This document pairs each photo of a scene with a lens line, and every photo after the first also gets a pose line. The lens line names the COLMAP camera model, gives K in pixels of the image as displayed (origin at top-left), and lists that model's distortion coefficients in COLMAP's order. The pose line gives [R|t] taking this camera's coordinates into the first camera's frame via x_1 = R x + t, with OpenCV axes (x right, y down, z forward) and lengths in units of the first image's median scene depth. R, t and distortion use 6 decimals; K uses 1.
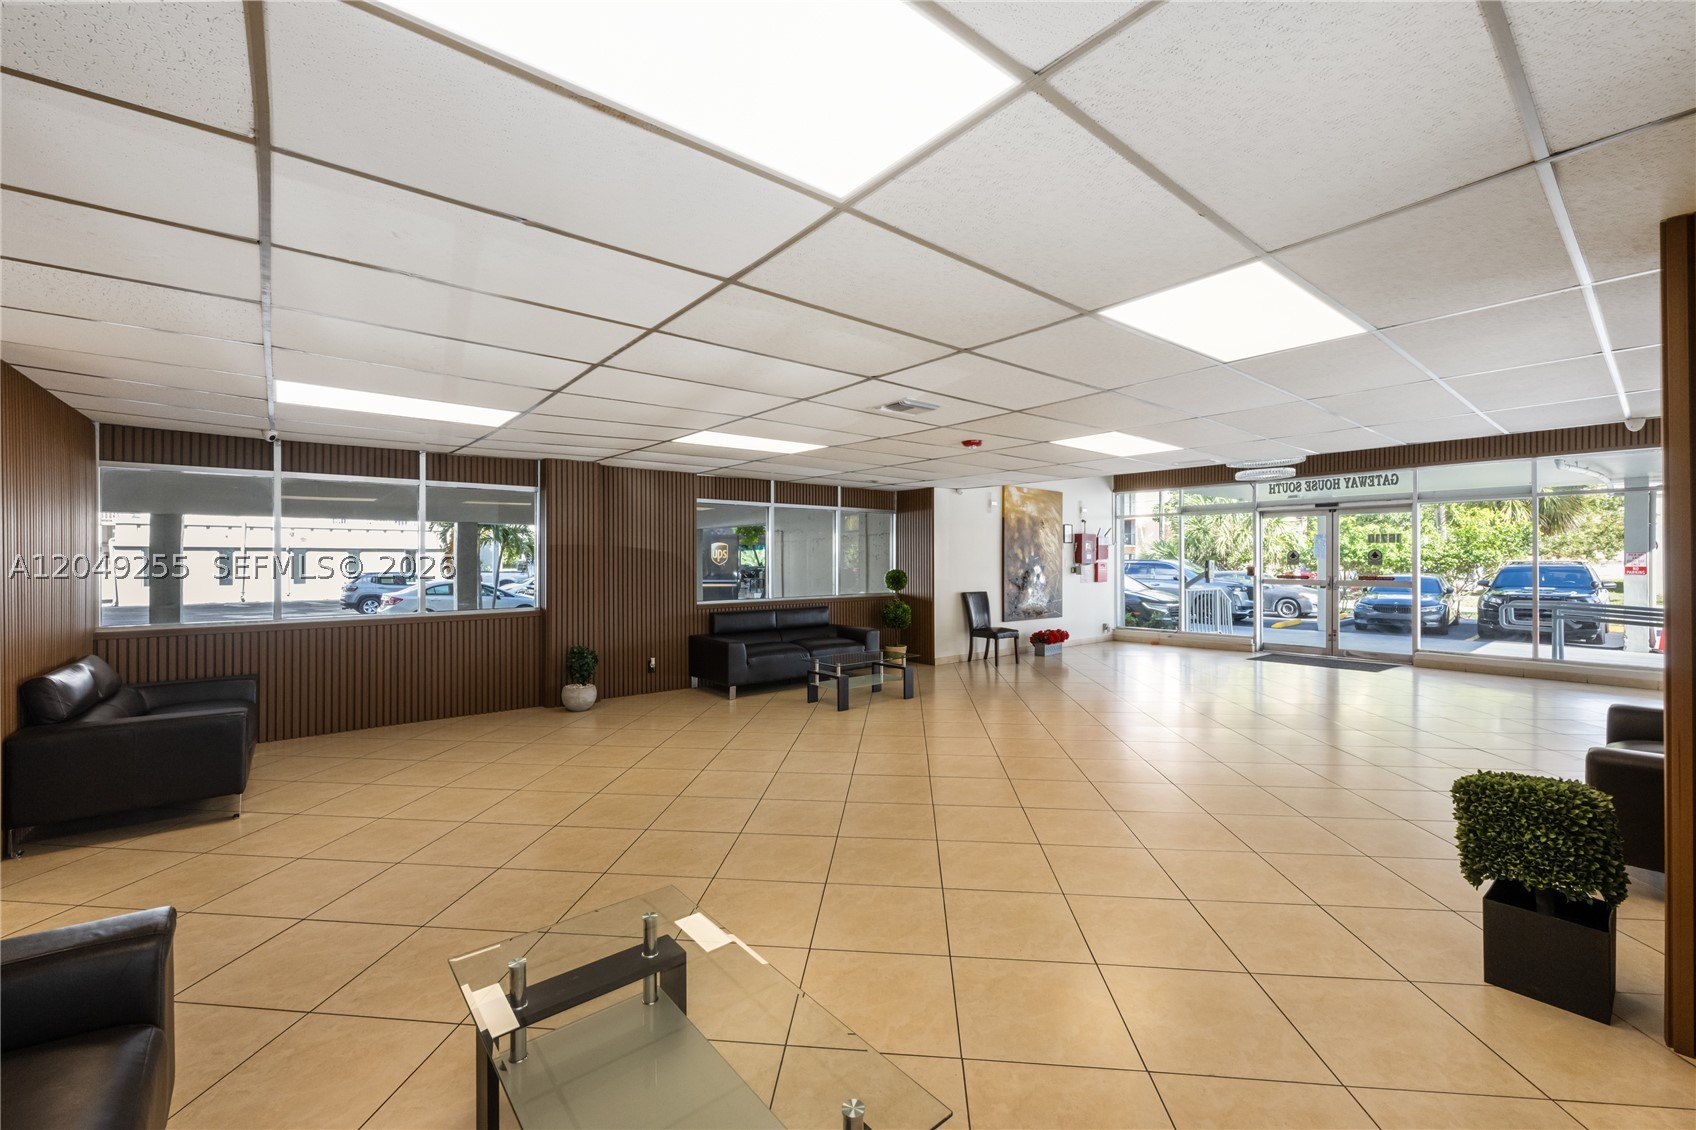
lens RADIAL K [[695.9, 0, 836.0], [0, 695.9, 565.8], [0, 0, 1]] dist [-0.000654, -0.000443]
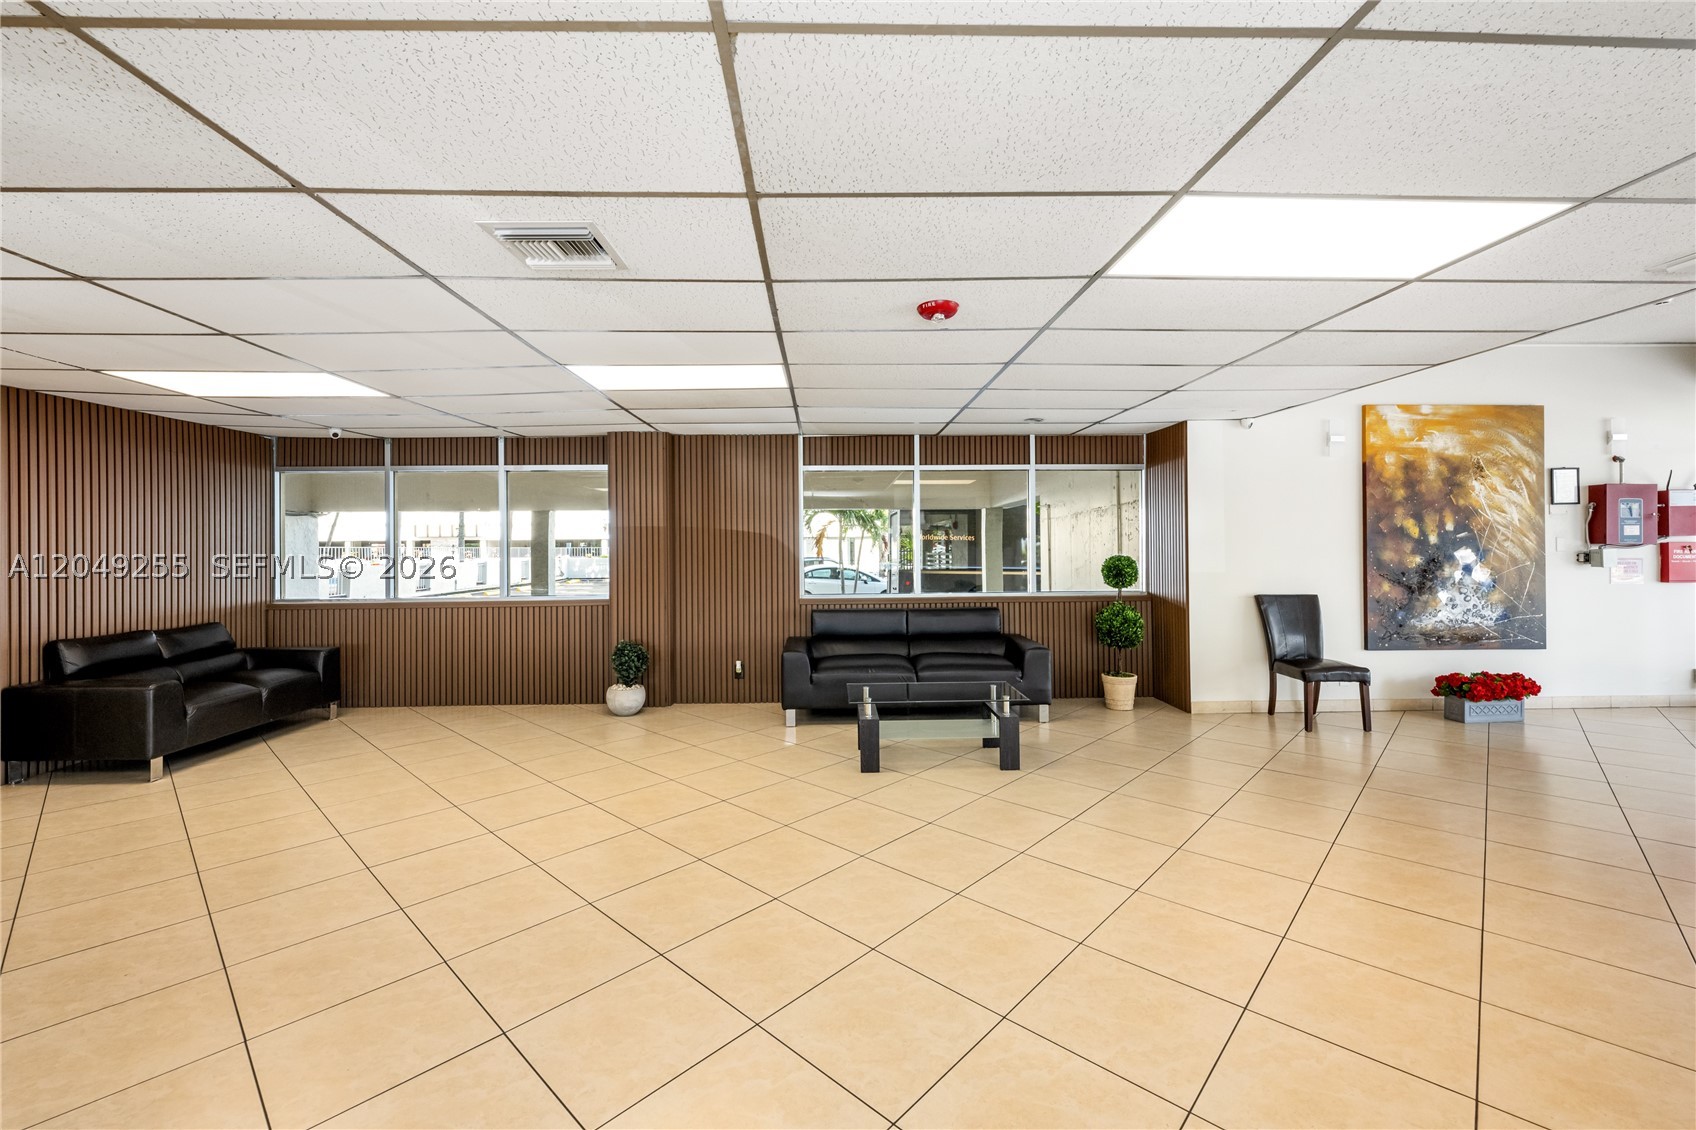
lens RADIAL K [[695.9, 0, 856.2], [0, 695.9, 547.6], [0, 0, 1]] dist [-0.000654, -0.000443]
pose [[0.790762, -0.005405, -0.612099, 0.255079], [0.001265, 0.999973, -0.007197, 0.002057], [0.612122, 0.004917, 0.790748, 0.306900]]
